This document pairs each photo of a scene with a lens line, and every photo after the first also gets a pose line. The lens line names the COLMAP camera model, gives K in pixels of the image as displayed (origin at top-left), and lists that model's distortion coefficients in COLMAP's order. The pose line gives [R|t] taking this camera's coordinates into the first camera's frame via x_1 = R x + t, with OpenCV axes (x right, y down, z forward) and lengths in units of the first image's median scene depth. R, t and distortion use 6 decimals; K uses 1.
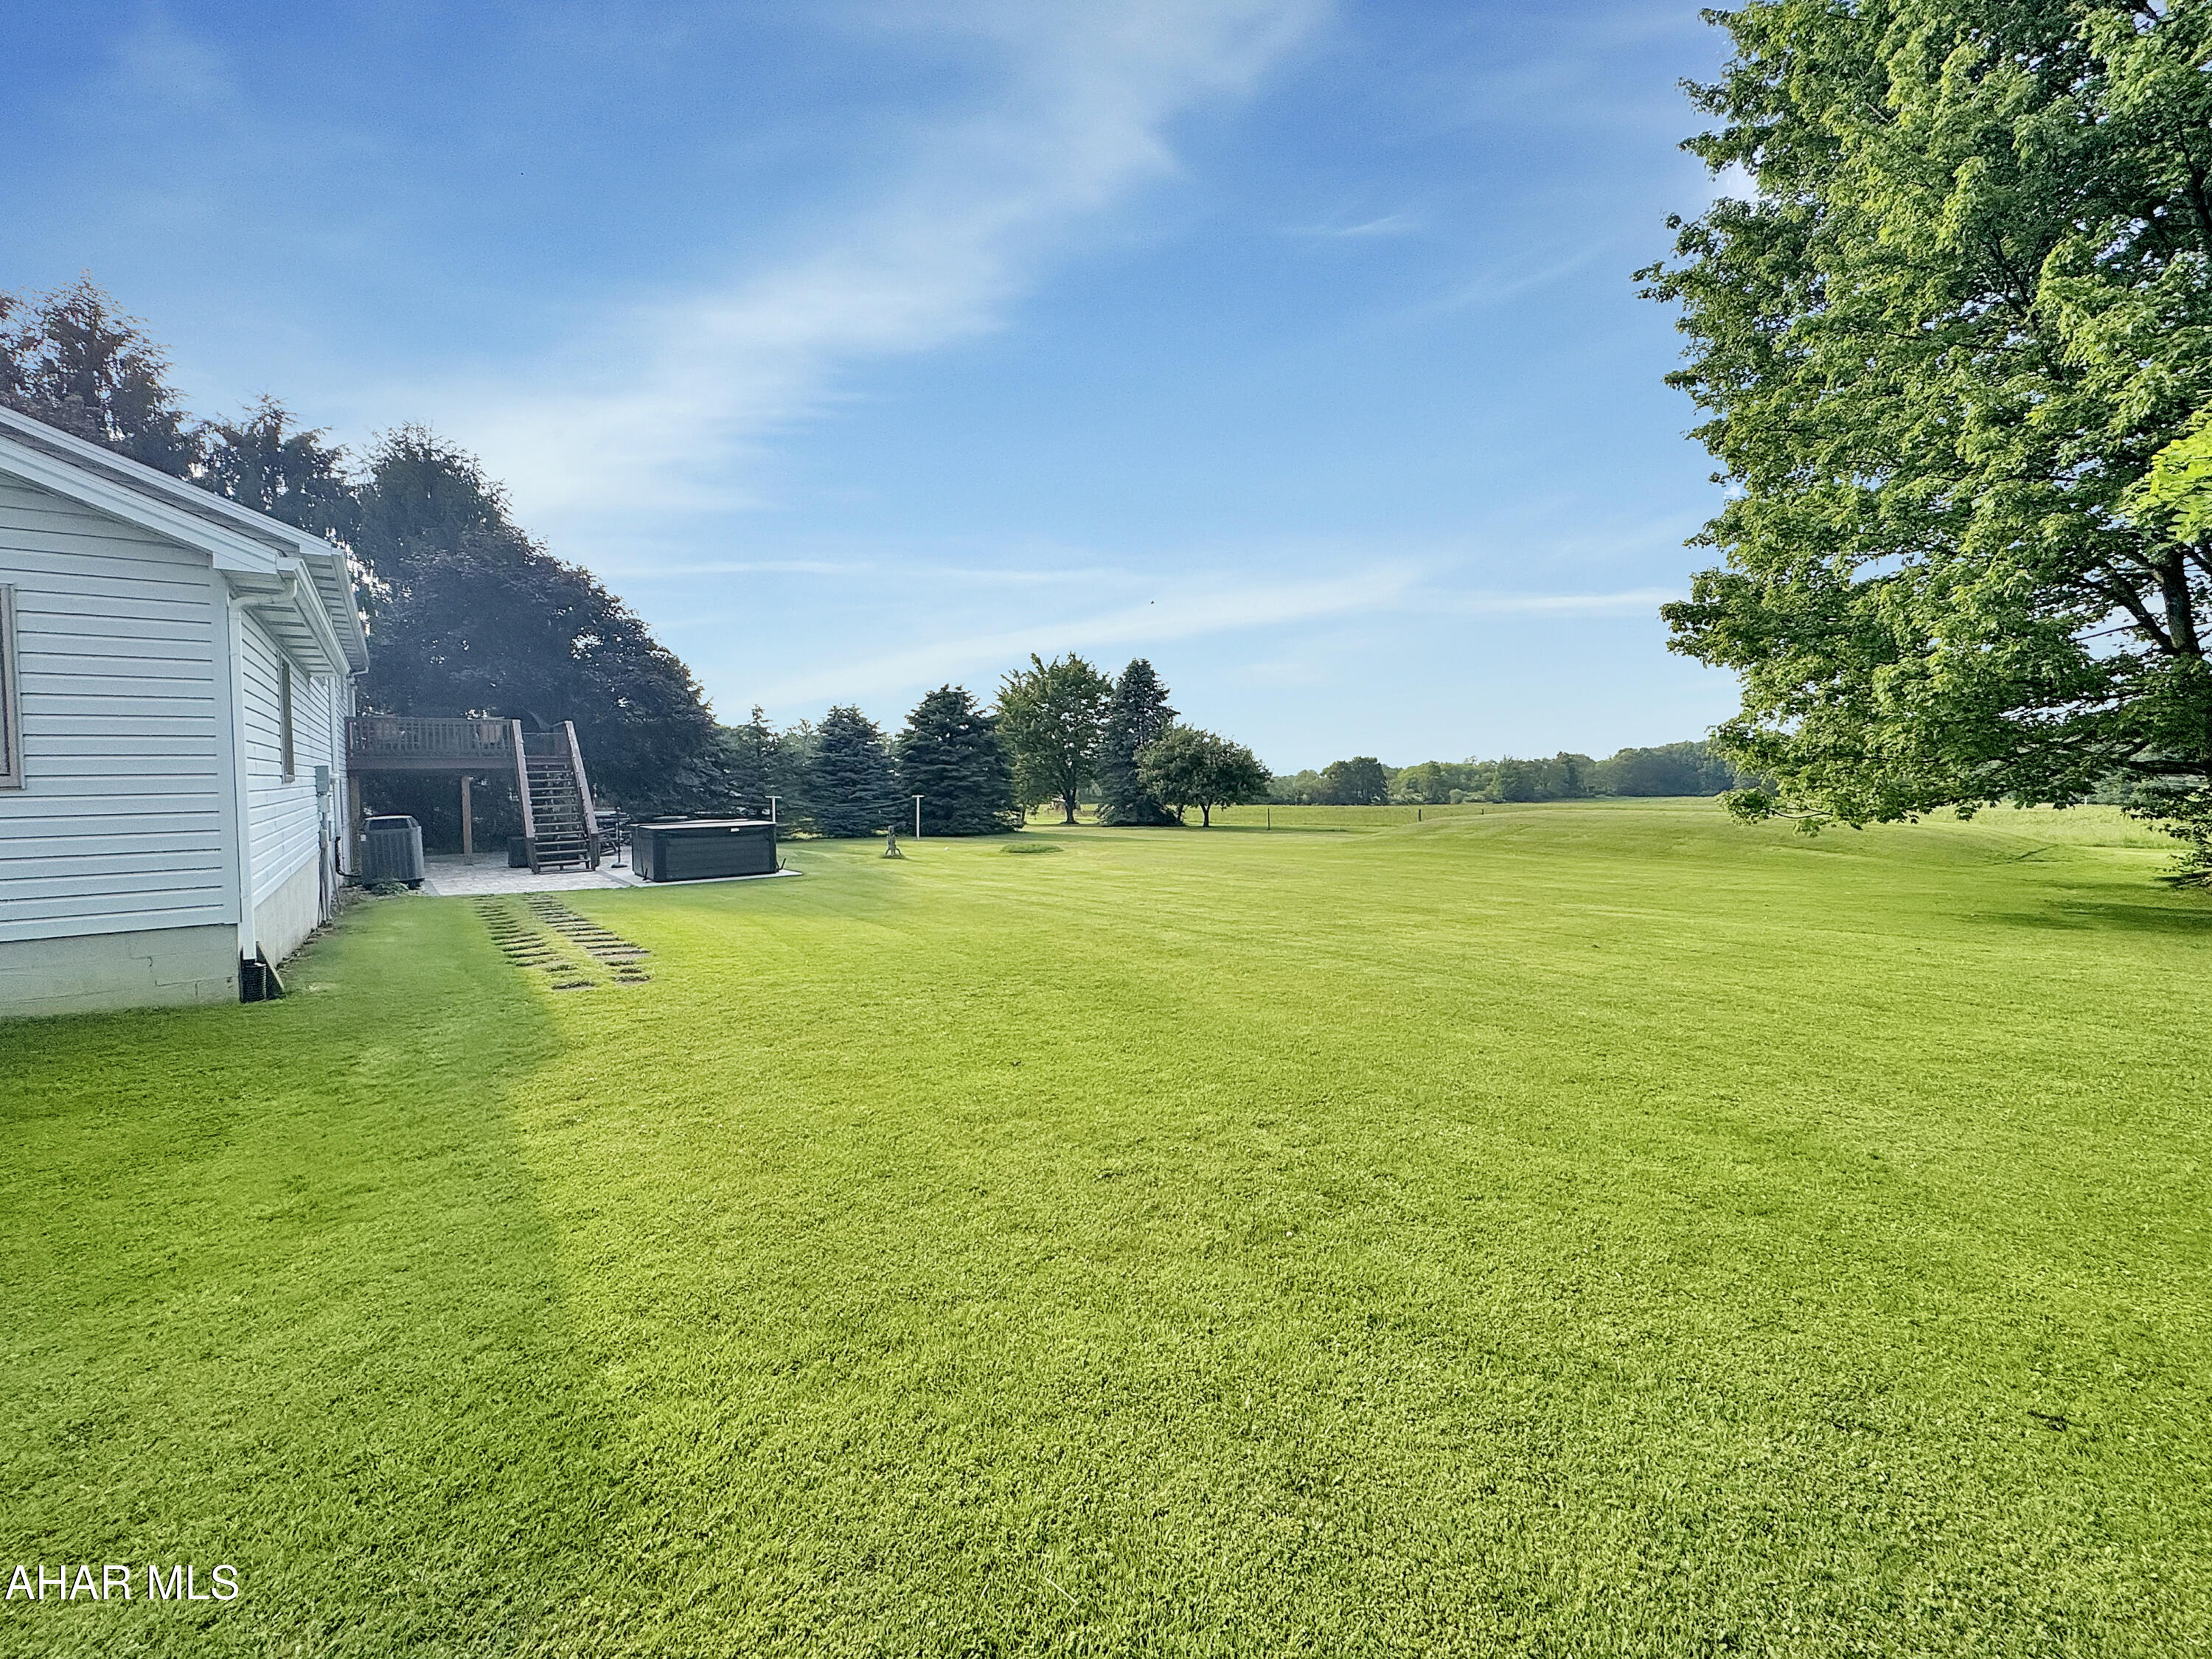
lens RADIAL K [[925.7, 0, 1107.5], [0, 925.7, 811.6], [0, 0, 1]] dist [-0.002405, -0.000049]
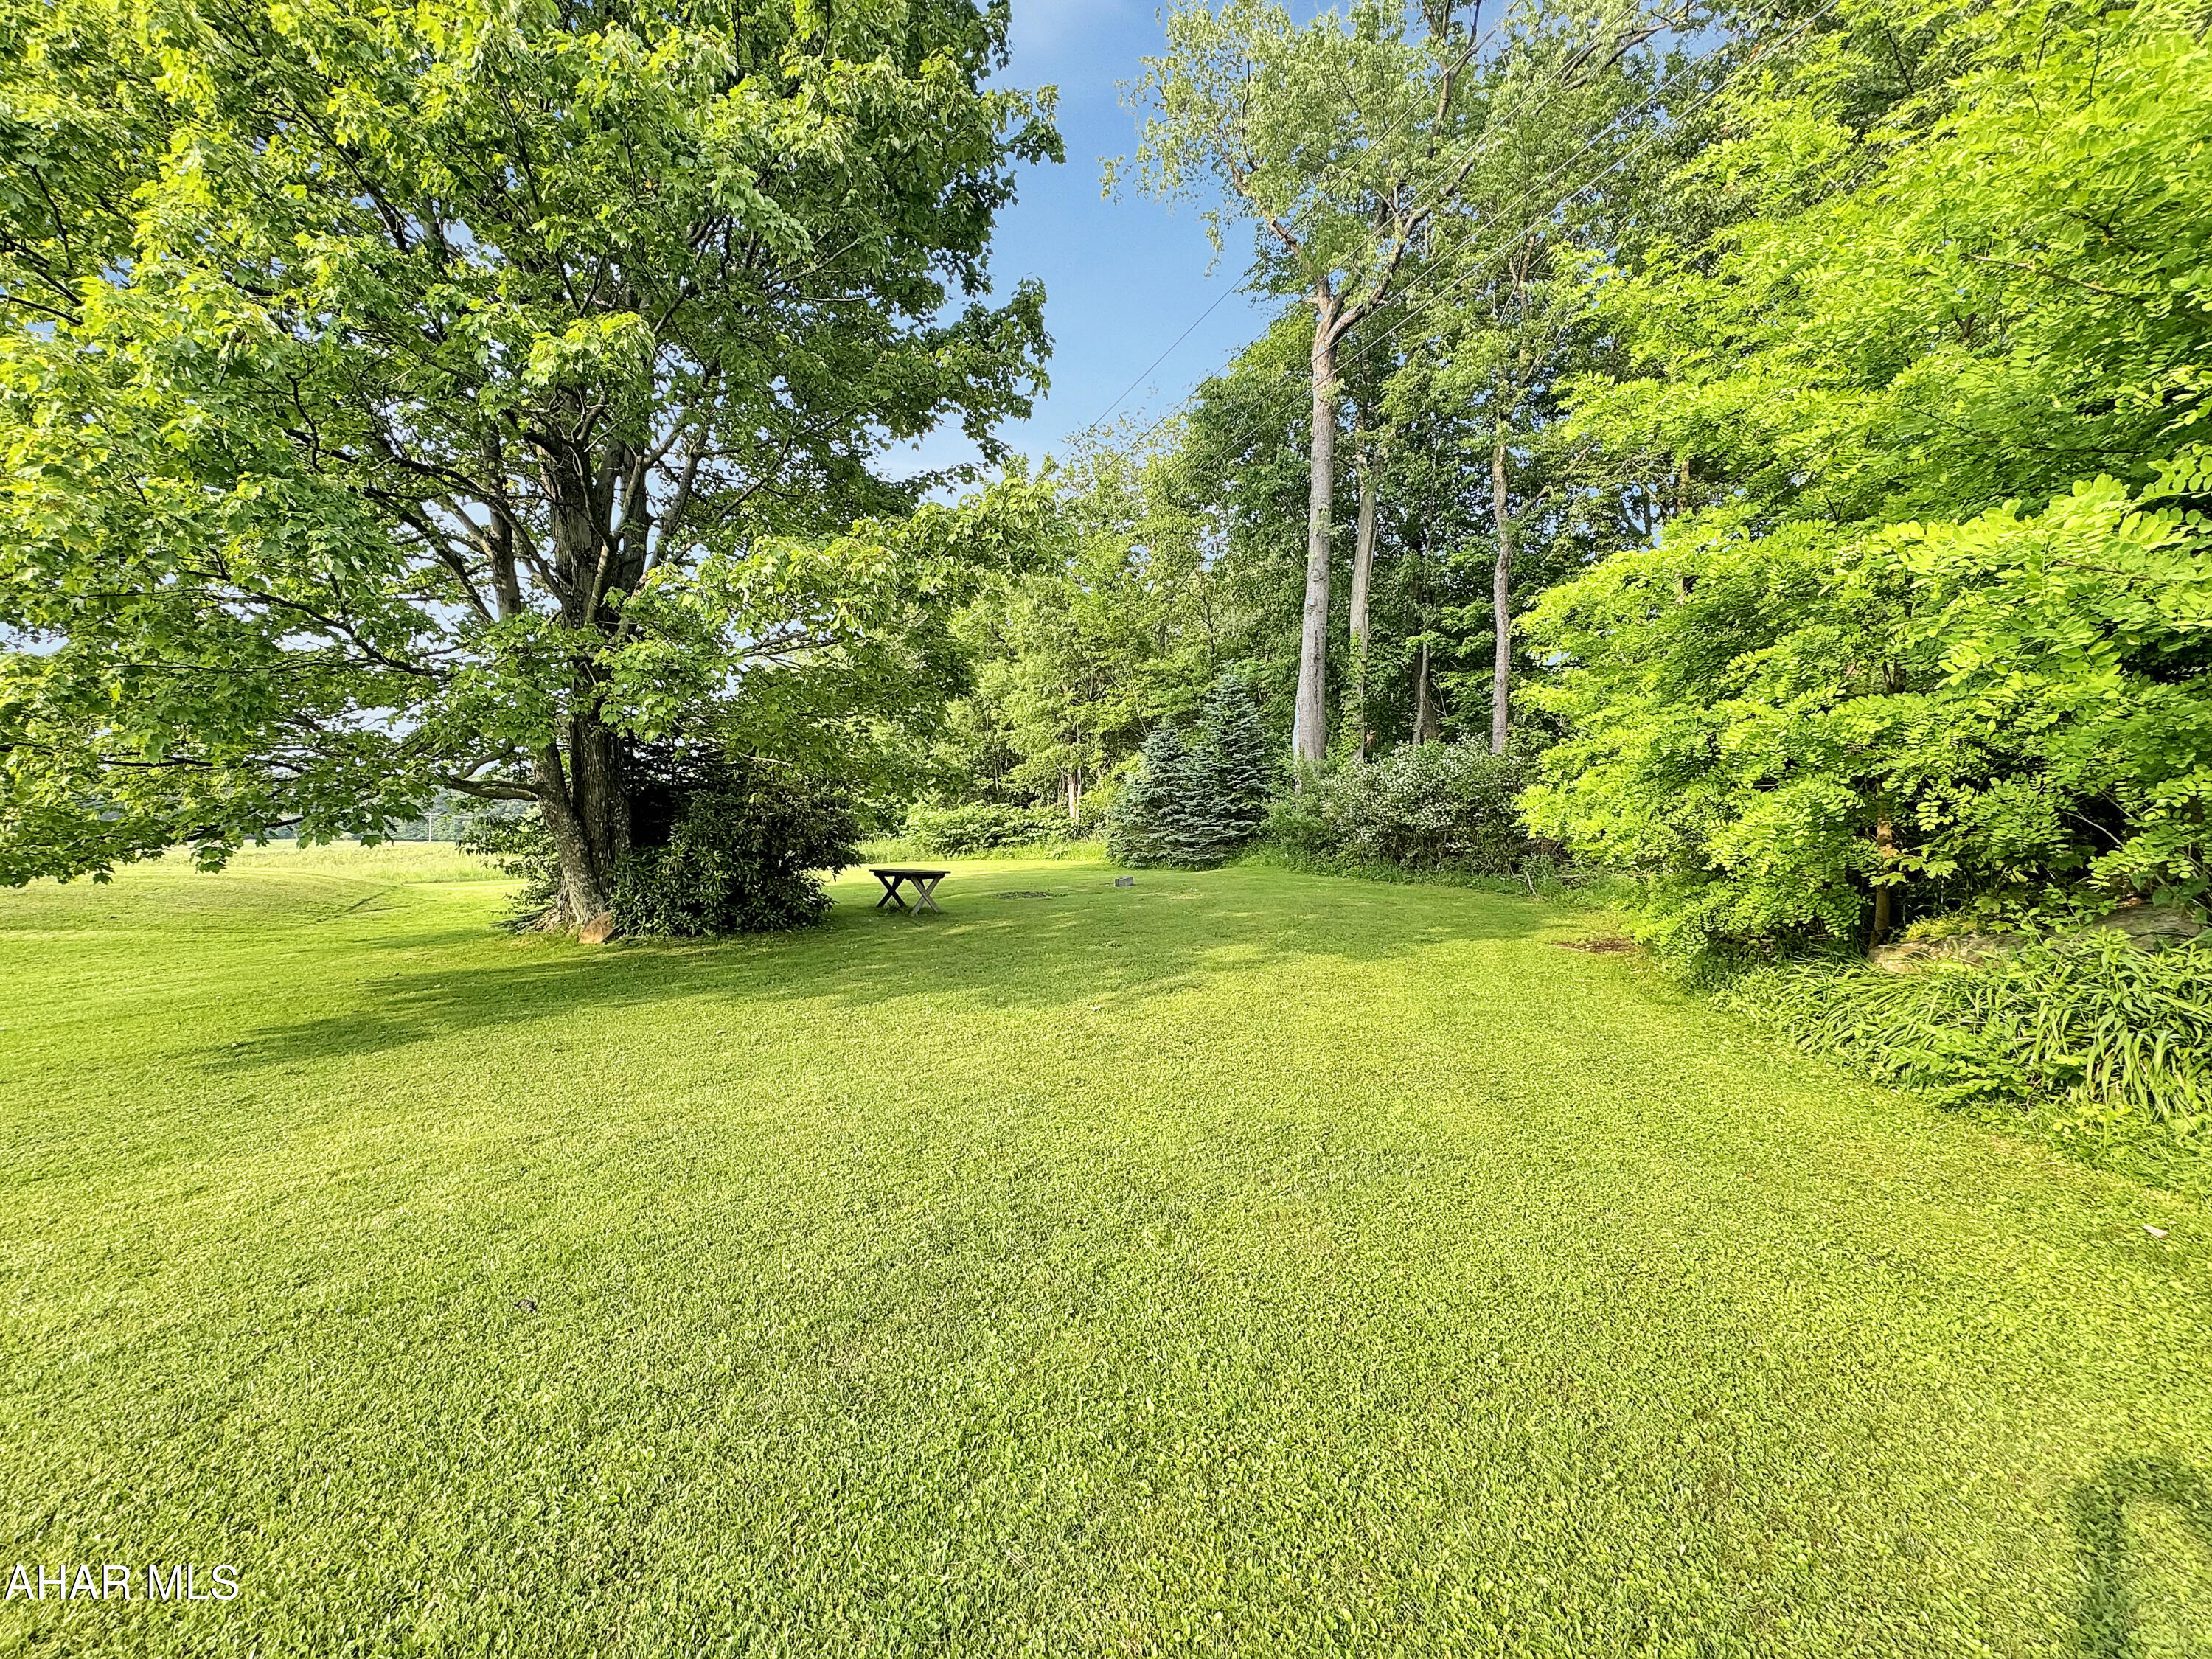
lens RADIAL K [[925.7, 0, 1113.9], [0, 925.7, 810.9], [0, 0, 1]] dist [-0.002405, -0.000049]
pose [[0.121954, 0.009357, 0.992492, 0.377051], [0.033663, 0.999341, -0.013557, -0.000597], [-0.991965, 0.035064, 0.121558, 0.341253]]
